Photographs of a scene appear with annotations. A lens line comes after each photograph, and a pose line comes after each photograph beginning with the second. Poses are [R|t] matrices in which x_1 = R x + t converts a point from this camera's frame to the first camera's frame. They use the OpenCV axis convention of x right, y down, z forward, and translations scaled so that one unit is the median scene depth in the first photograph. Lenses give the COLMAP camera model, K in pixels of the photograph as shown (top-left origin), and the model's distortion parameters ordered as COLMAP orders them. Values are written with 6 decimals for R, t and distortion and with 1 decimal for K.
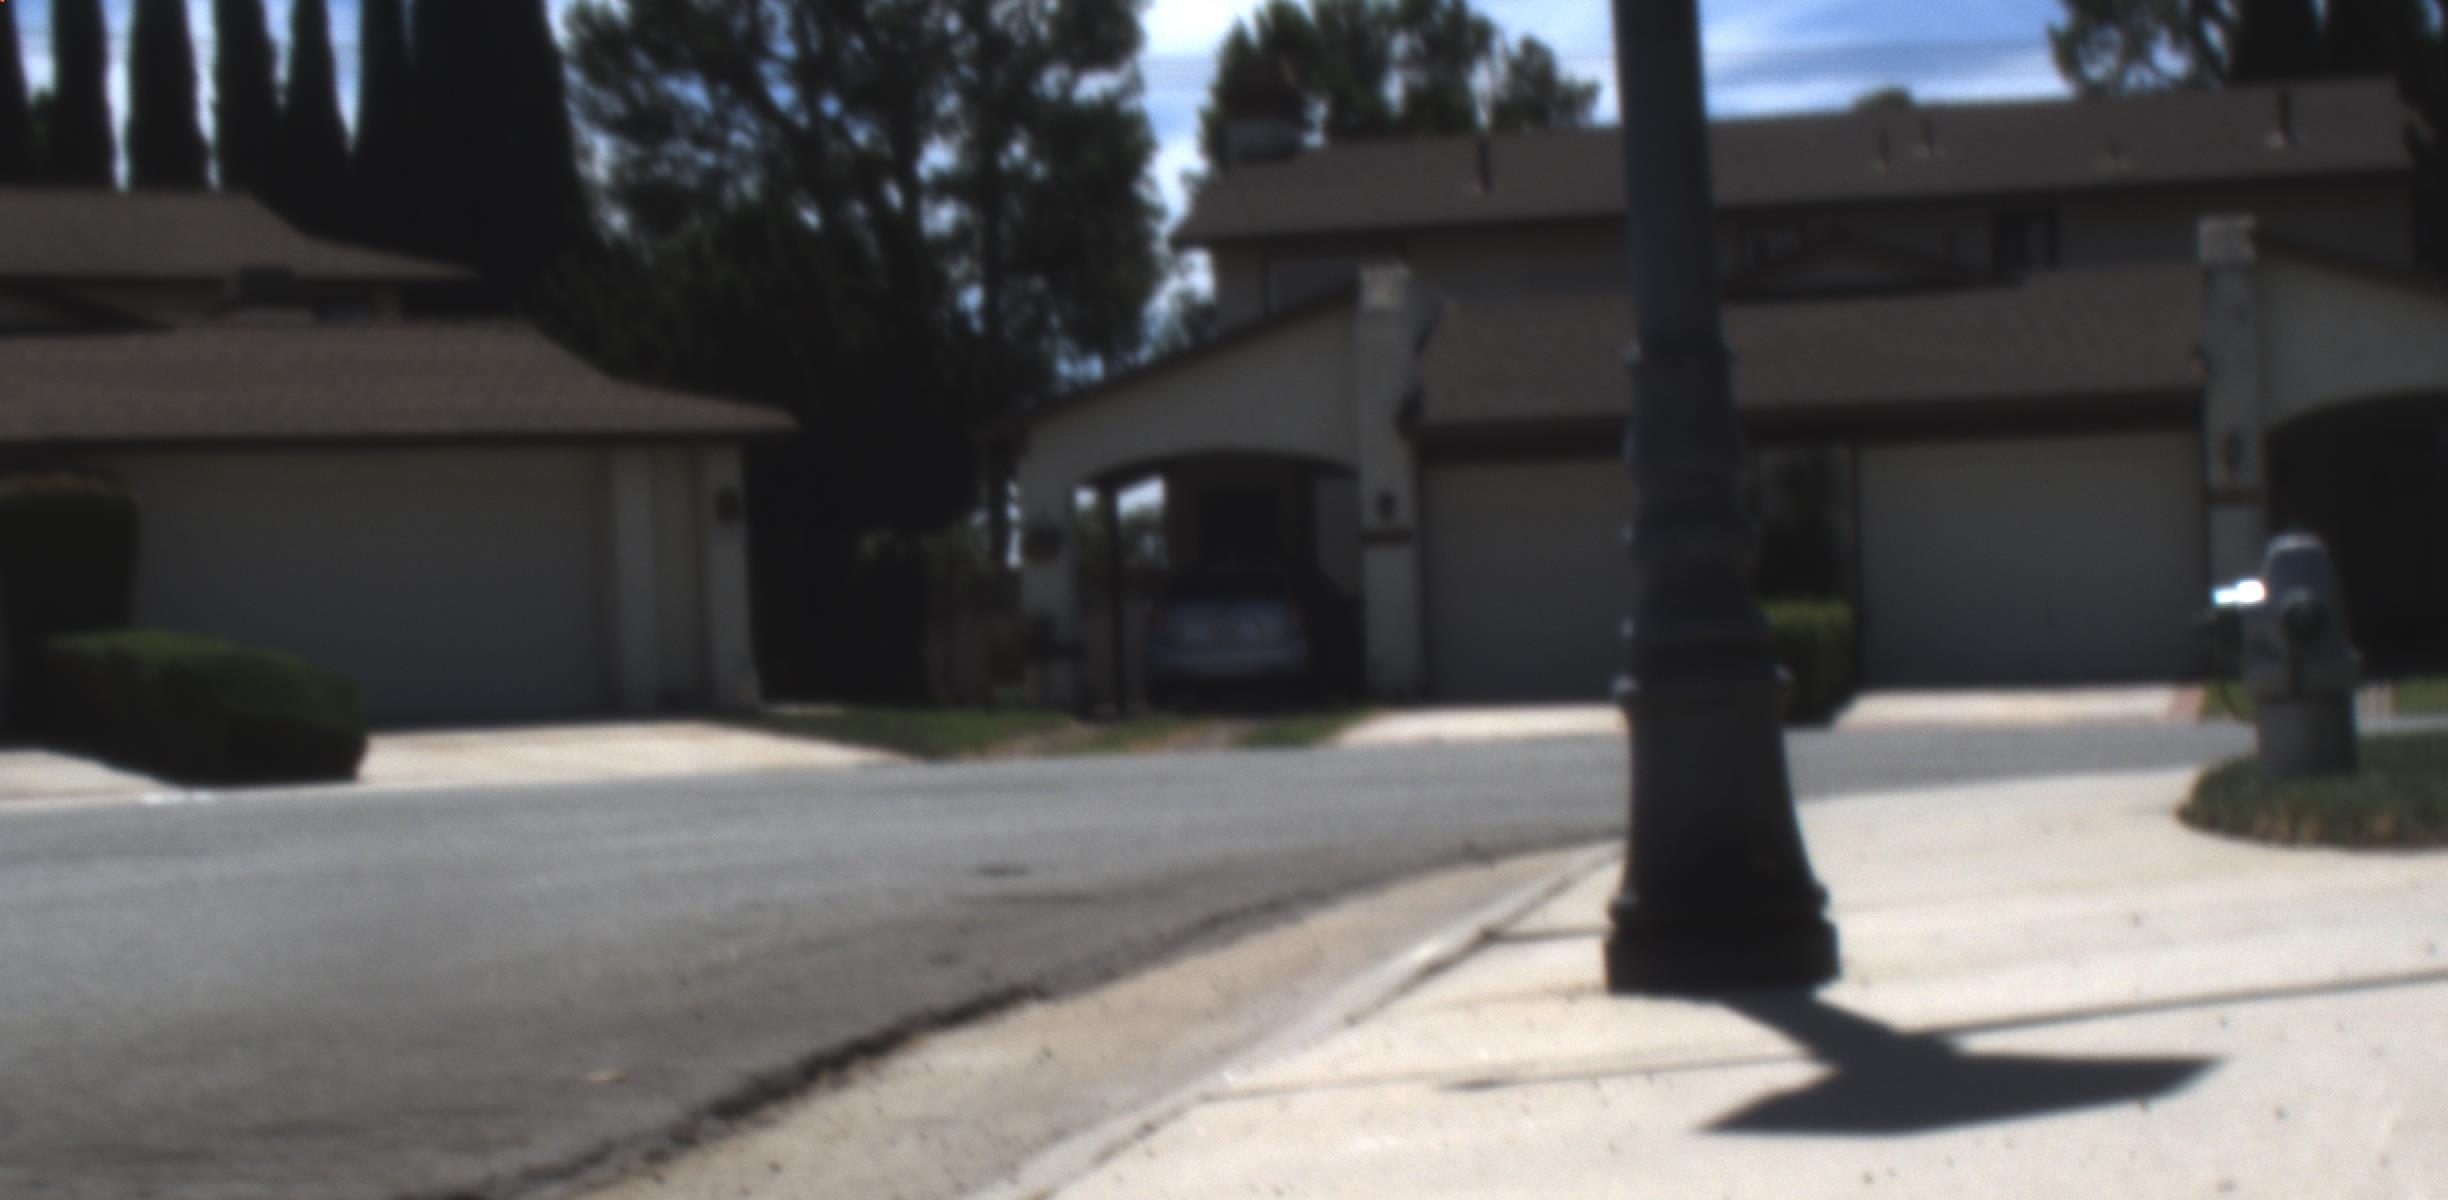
lens RADIAL K [[5457.7, 0, 1223.2], [0, 5457.7, 609.5], [0, 0, 1]] dist [-0.030093, 0.360835]
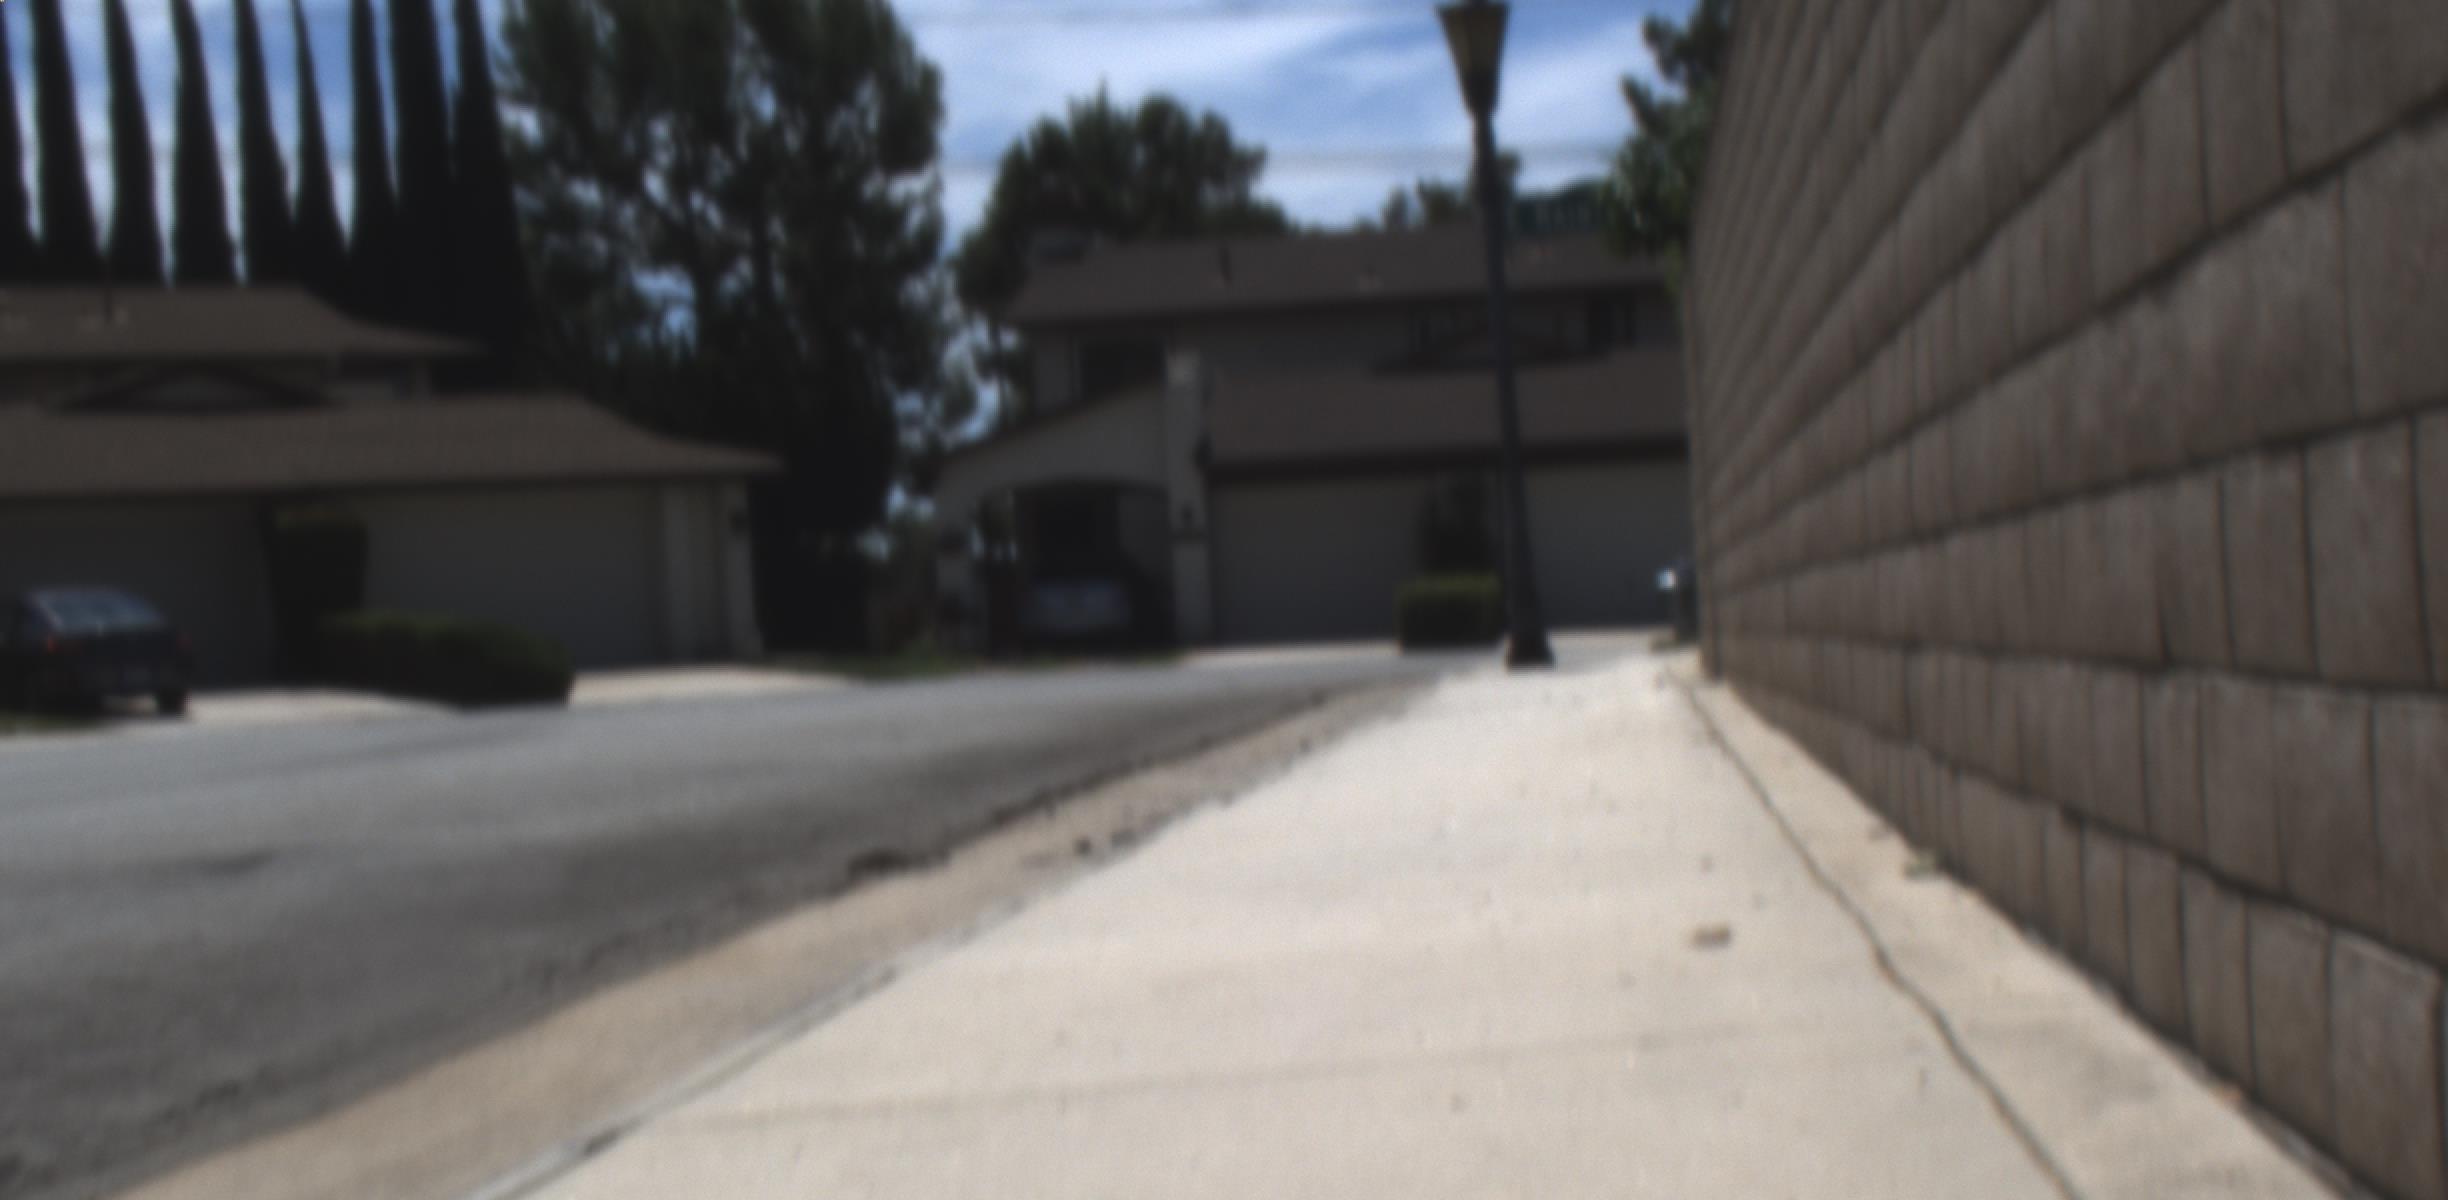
lens RADIAL K [[5488.0, 0, 1221.8], [0, 5488.0, 603.4], [0, 0, 1]] dist [0.032881, 0.092758]
pose [[0.997259, -0.015961, 0.072250, -0.067868], [0.015651, 0.999866, 0.004852, -0.002047], [-0.072318, -0.003708, 0.997375, -0.488447]]
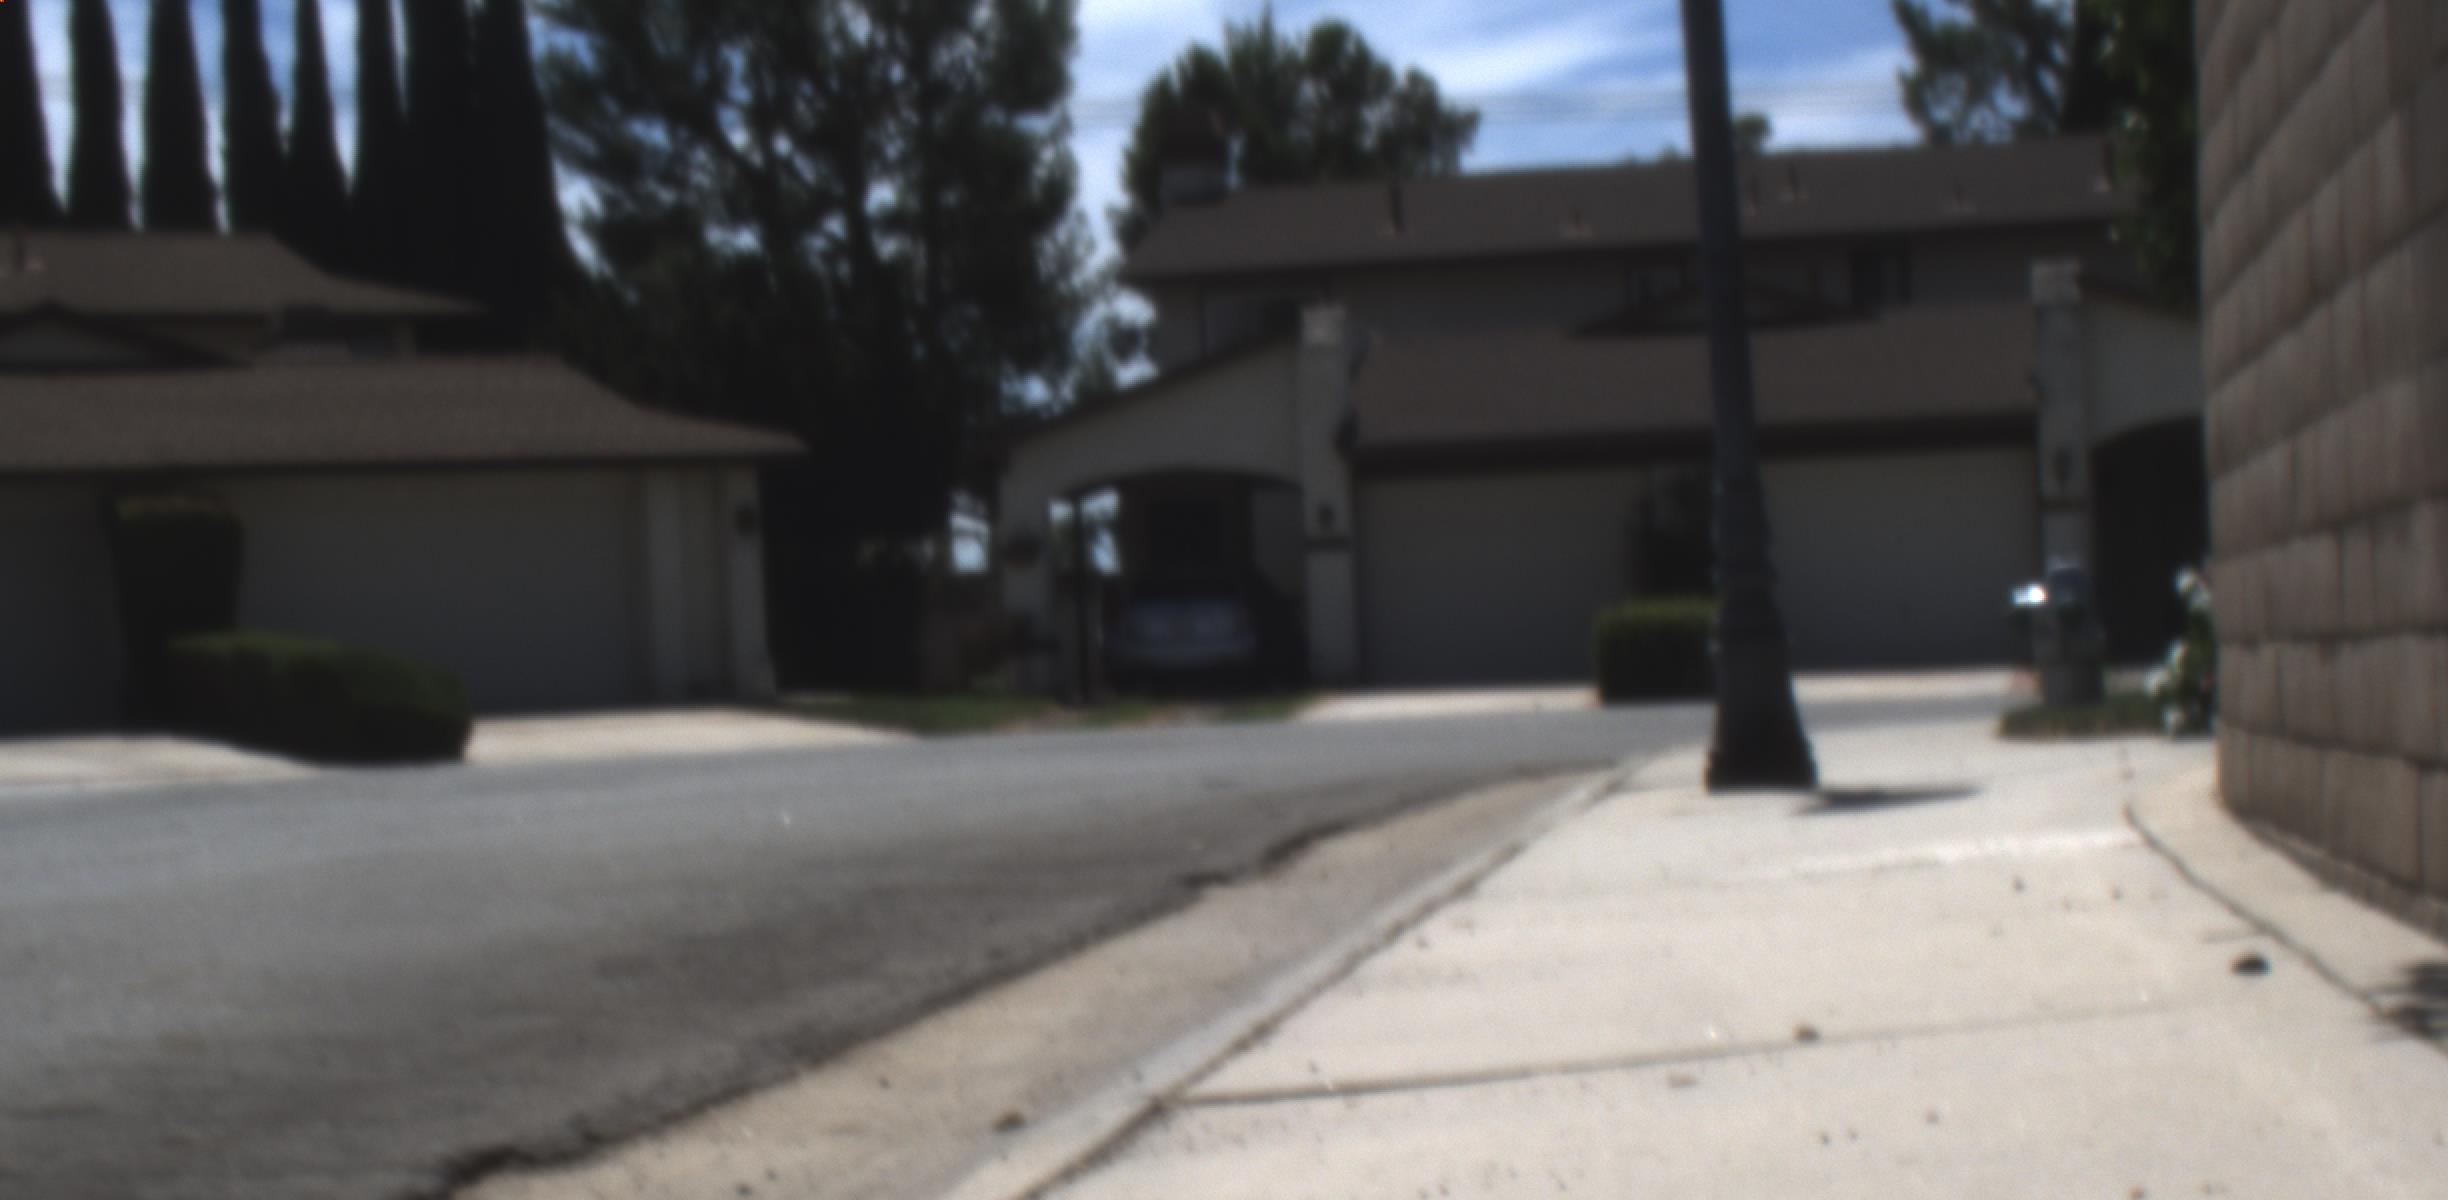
lens RADIAL K [[5465.1, 0, 1222.8], [0, 5465.1, 606.5], [0, 0, 1]] dist [-0.017693, 0.499189]
pose [[0.999617, -0.006174, 0.026986, -0.022255], [0.006175, 0.999981, 0.000042, -0.000332], [-0.026985, 0.000124, 0.999636, -0.141342]]
